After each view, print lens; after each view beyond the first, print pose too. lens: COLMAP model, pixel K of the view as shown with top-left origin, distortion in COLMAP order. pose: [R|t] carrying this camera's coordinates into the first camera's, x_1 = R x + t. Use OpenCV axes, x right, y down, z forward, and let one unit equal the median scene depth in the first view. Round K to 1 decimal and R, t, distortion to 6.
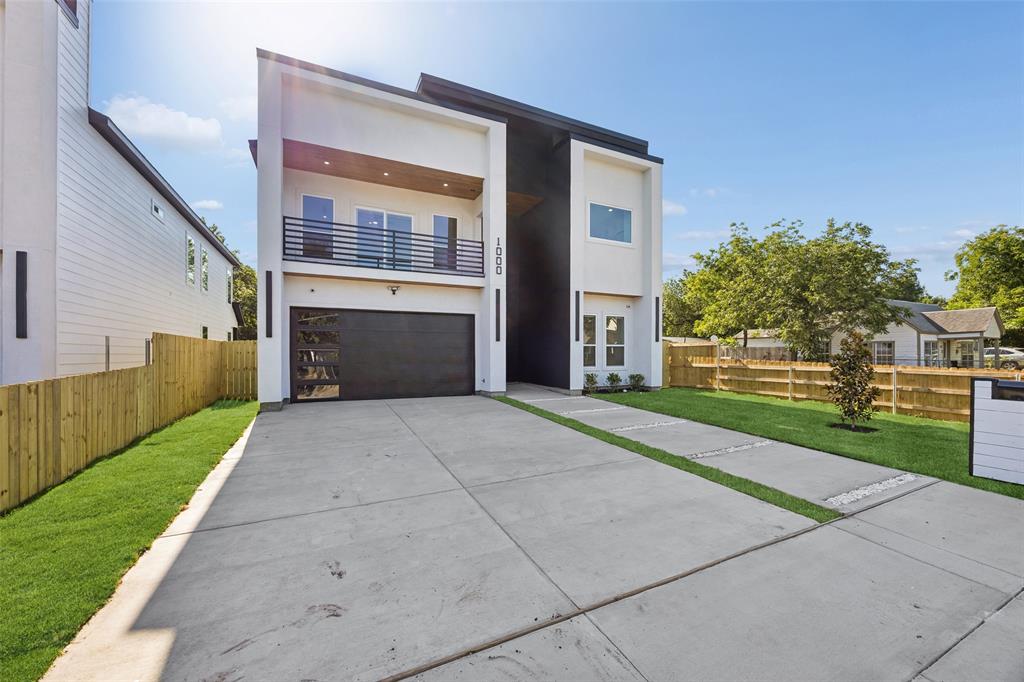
lens RADIAL K [[389.0, 0, 502.1], [0, 389.0, 347.1], [0, 0, 1]] dist [-0.002940, -0.000808]
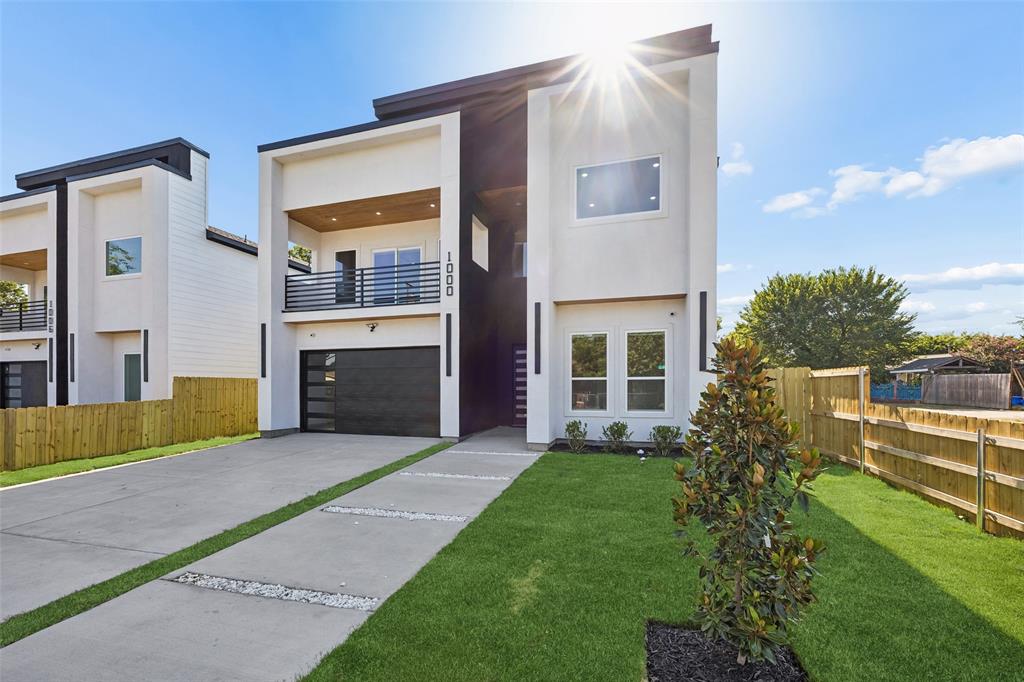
lens RADIAL K [[389.0, 0, 495.9], [0, 389.0, 380.7], [0, 0, 1]] dist [-0.002940, -0.000808]
pose [[0.764473, -0.008570, -0.644599, 0.585563], [0.014773, 0.999882, 0.004227, -0.006901], [0.644487, -0.012754, 0.764509, 0.410606]]
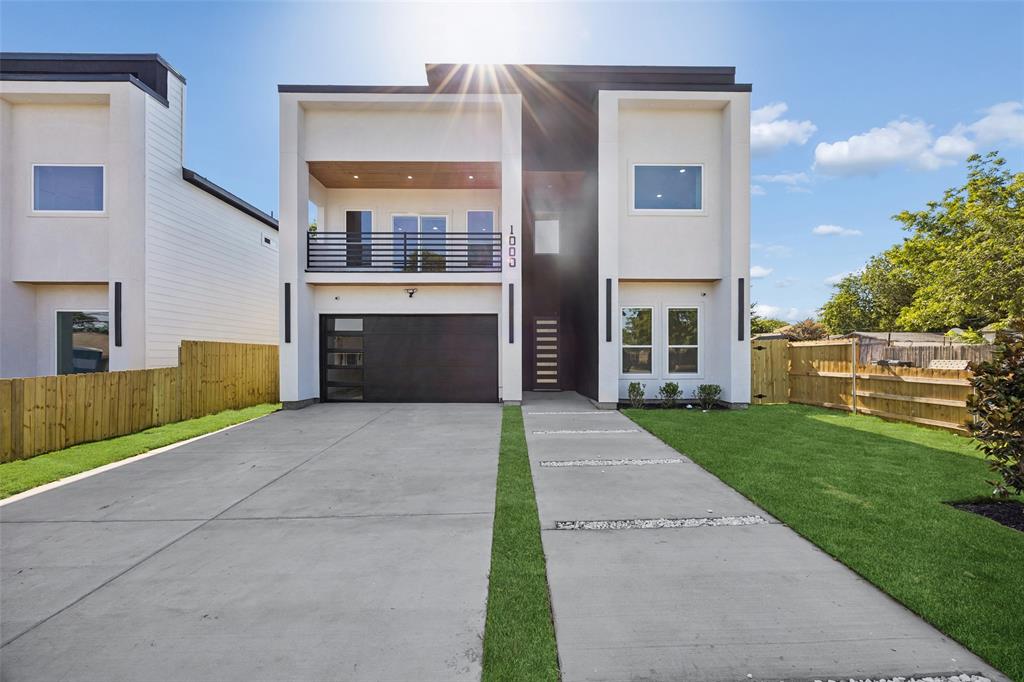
lens RADIAL K [[389.0, 0, 490.7], [0, 389.0, 348.4], [0, 0, 1]] dist [-0.002940, -0.000808]
pose [[0.913298, -0.006692, -0.407236, 0.294977], [0.007751, 0.999970, 0.000951, -0.003962], [0.407217, -0.004025, 0.913322, 0.170170]]
